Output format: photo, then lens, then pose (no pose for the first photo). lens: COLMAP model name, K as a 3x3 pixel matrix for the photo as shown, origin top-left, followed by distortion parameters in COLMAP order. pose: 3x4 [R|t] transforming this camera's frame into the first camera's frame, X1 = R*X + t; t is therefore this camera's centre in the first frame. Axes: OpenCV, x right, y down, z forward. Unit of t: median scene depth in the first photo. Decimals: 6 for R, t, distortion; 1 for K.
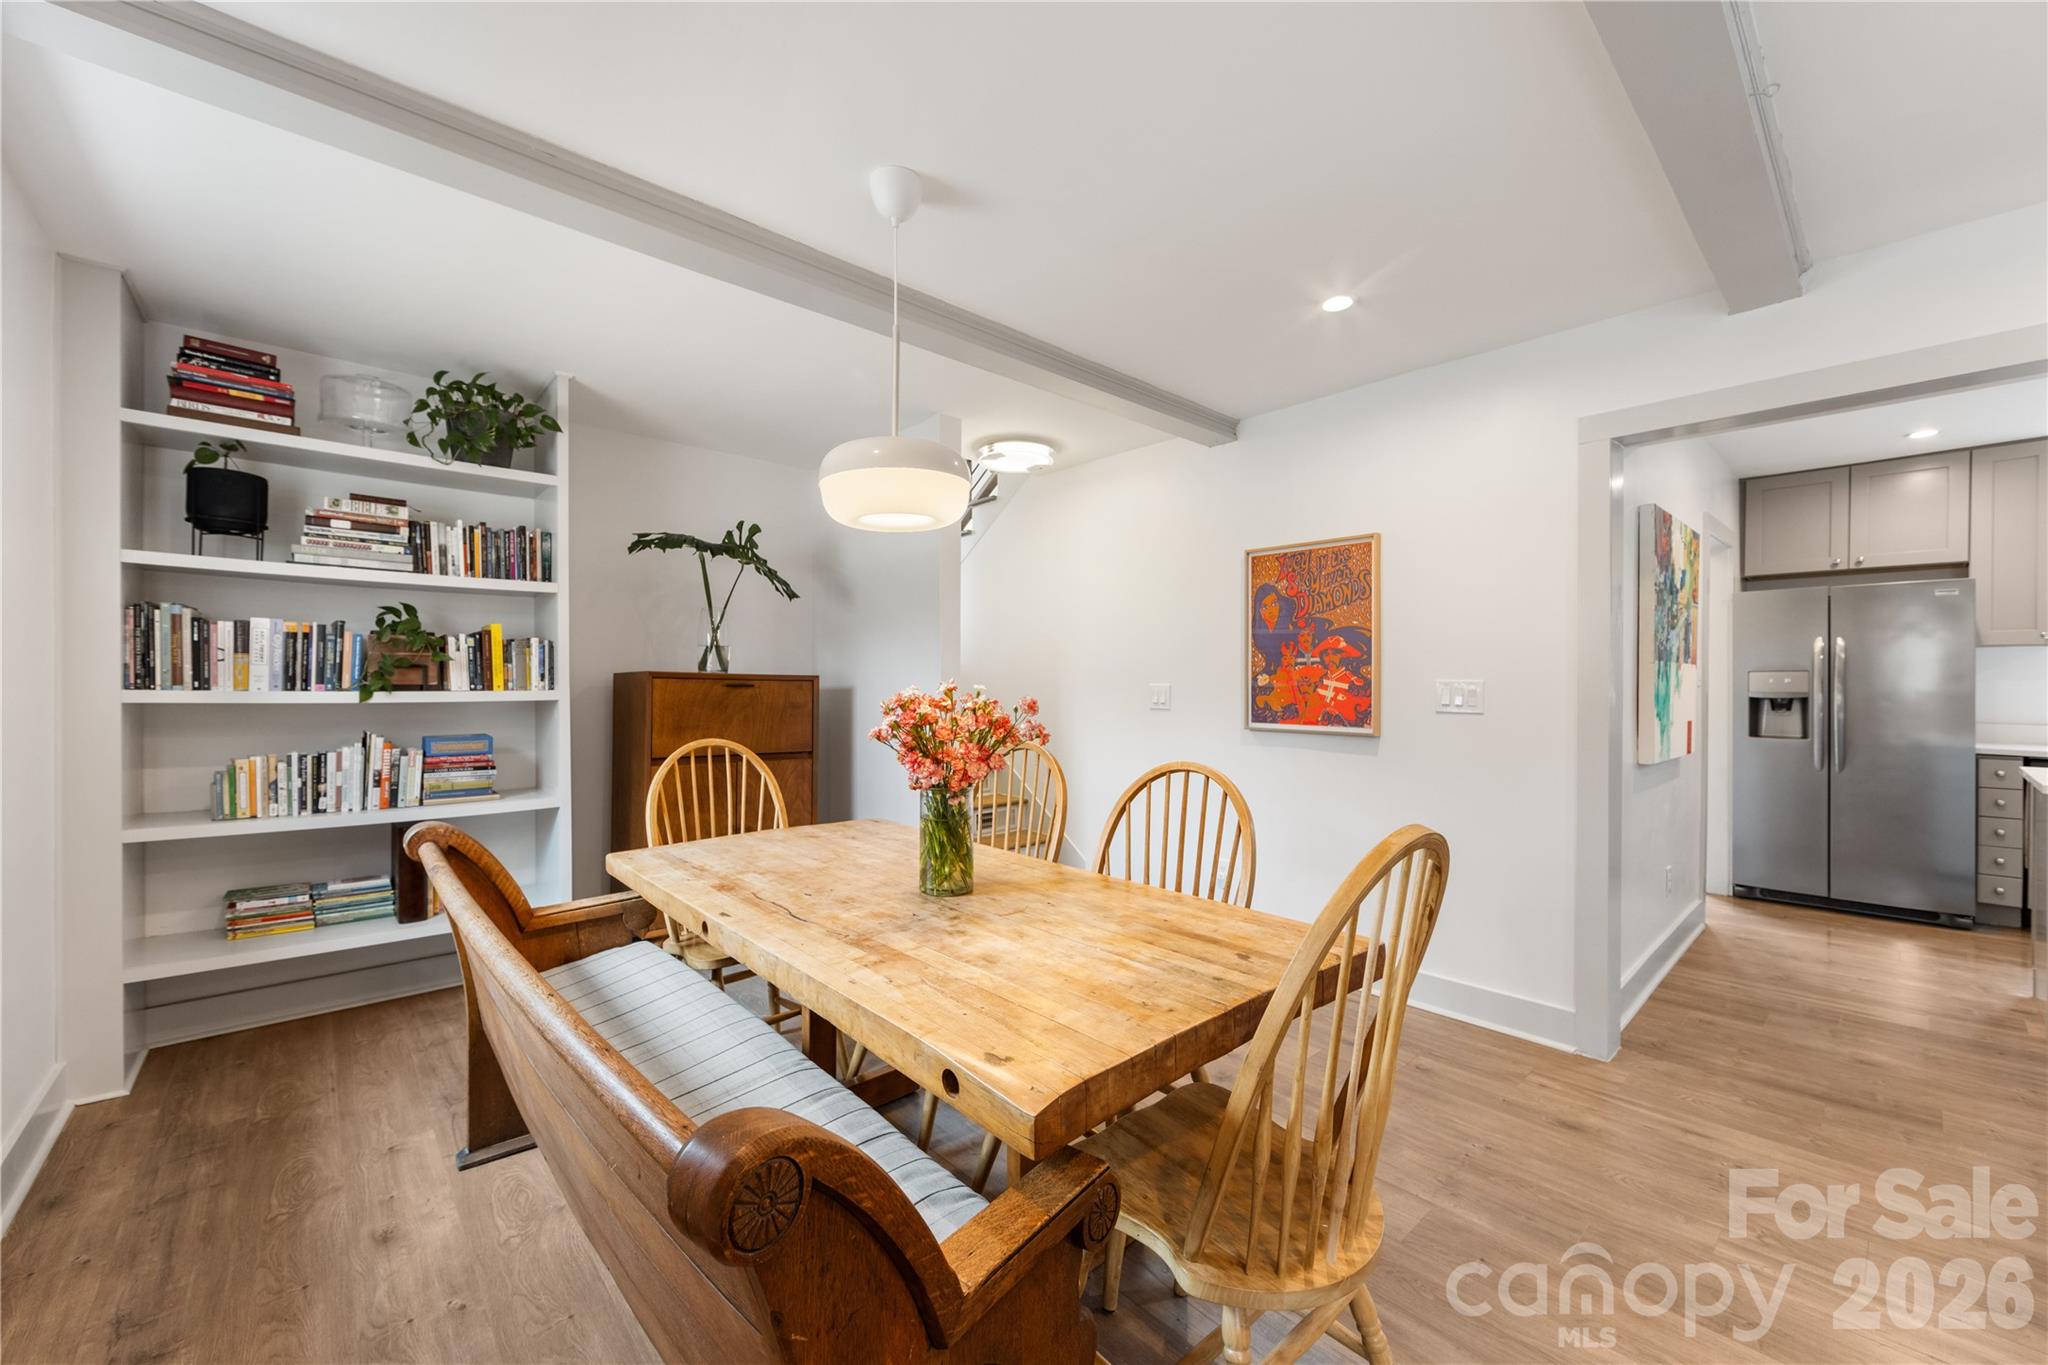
lens RADIAL K [[801.8, 0, 1014.8], [0, 801.8, 691.3], [0, 0, 1]] dist [-0.007528, 0.000549]
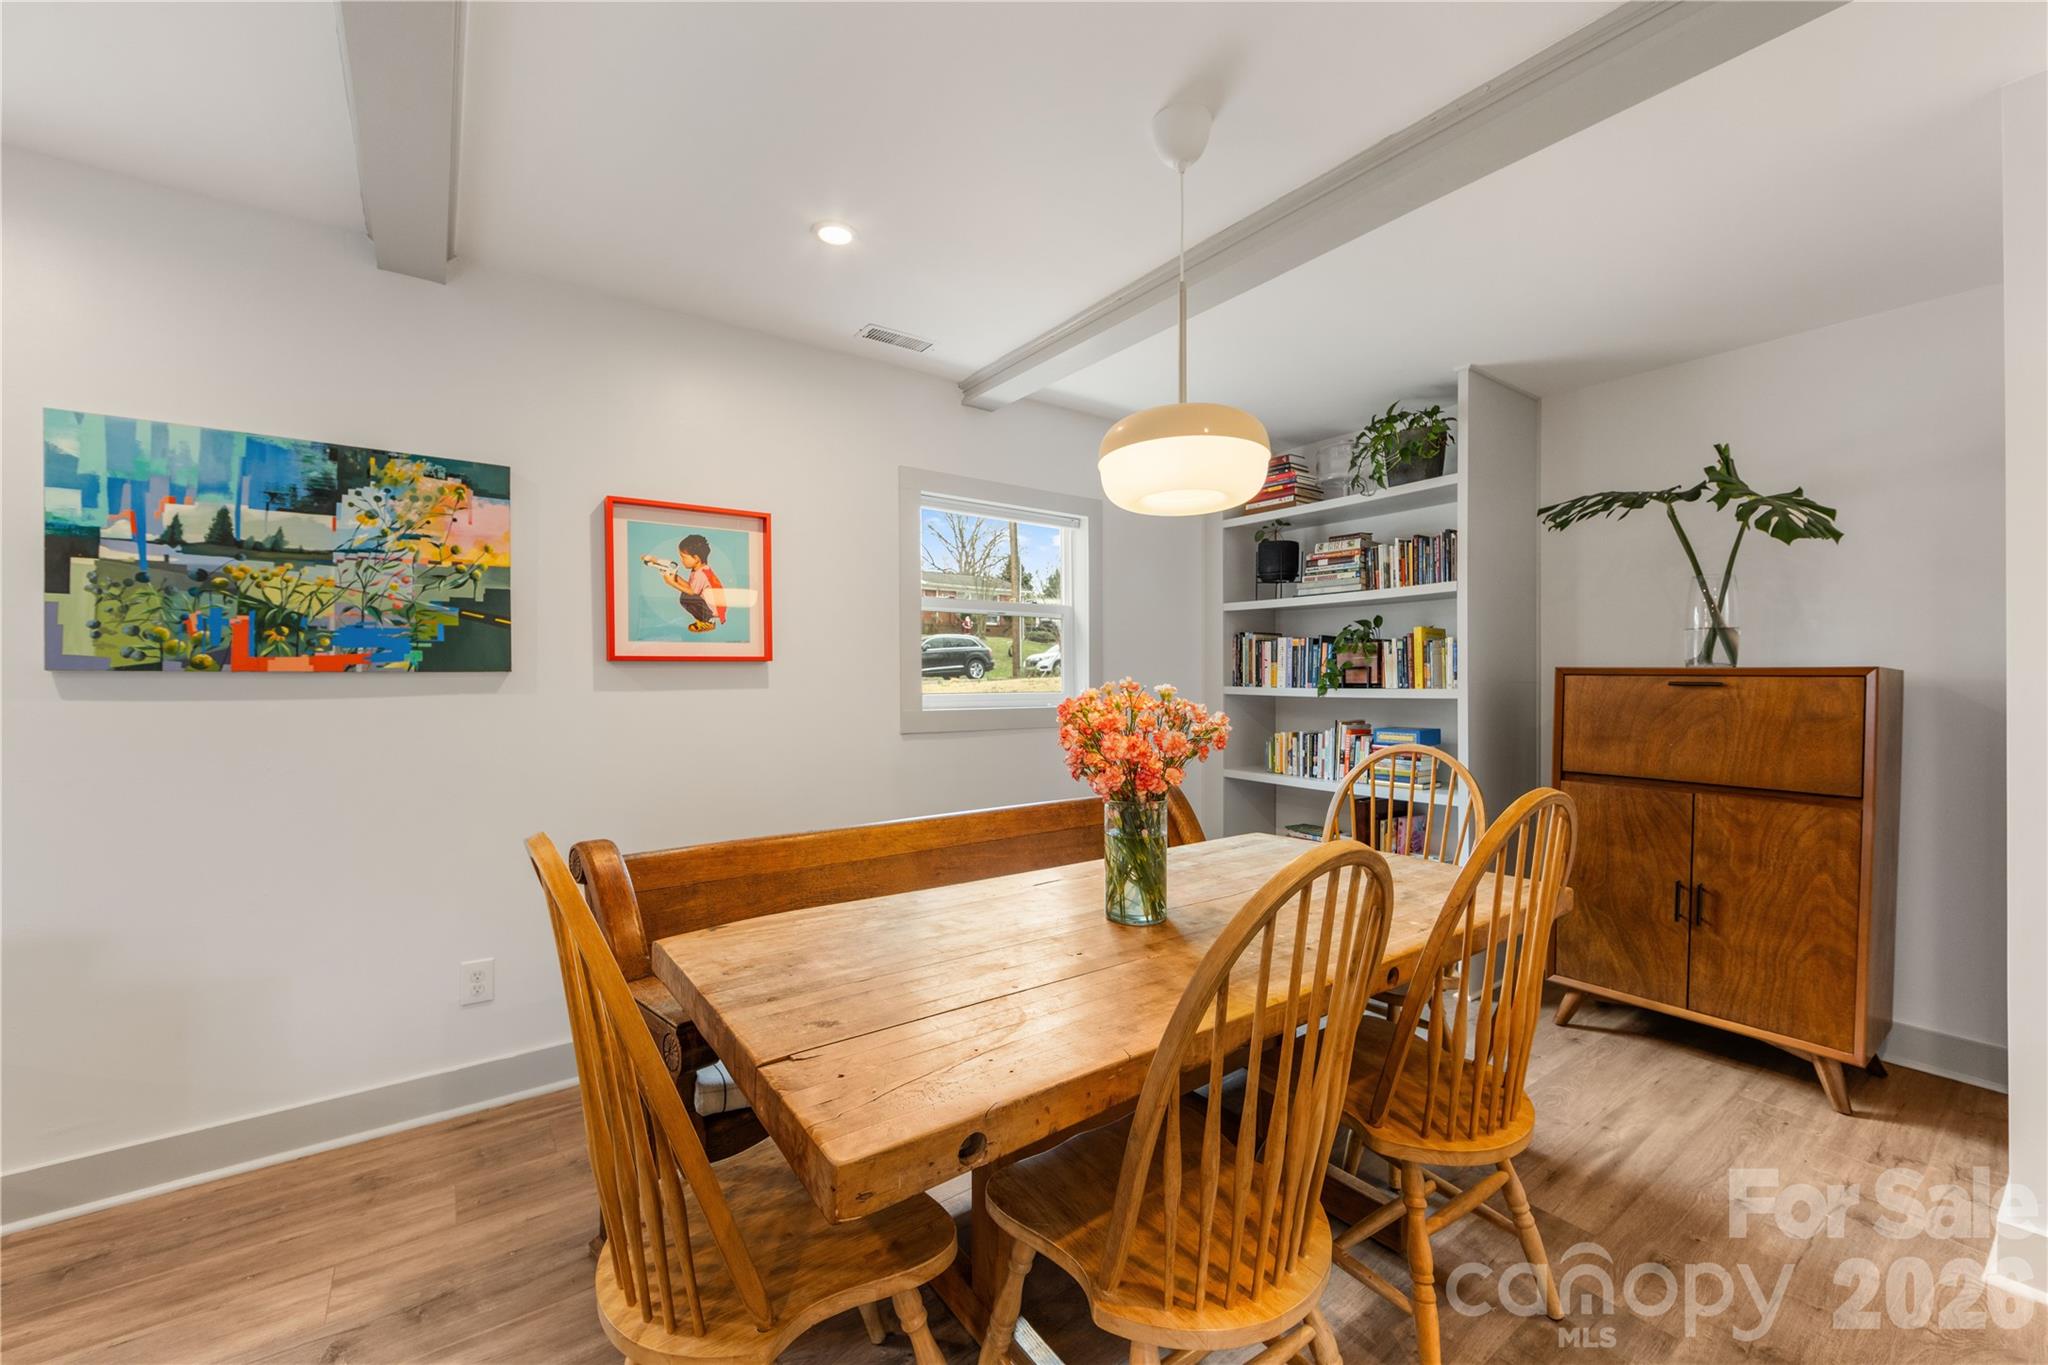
lens RADIAL K [[801.8, 0, 1021.8], [0, 801.8, 686.8], [0, 0, 1]] dist [-0.007528, 0.000549]
pose [[-0.108856, 0.005528, -0.994042, 0.522907], [-0.006573, 0.999959, 0.006280, -0.007173], [0.994036, 0.007217, -0.108816, 0.630927]]
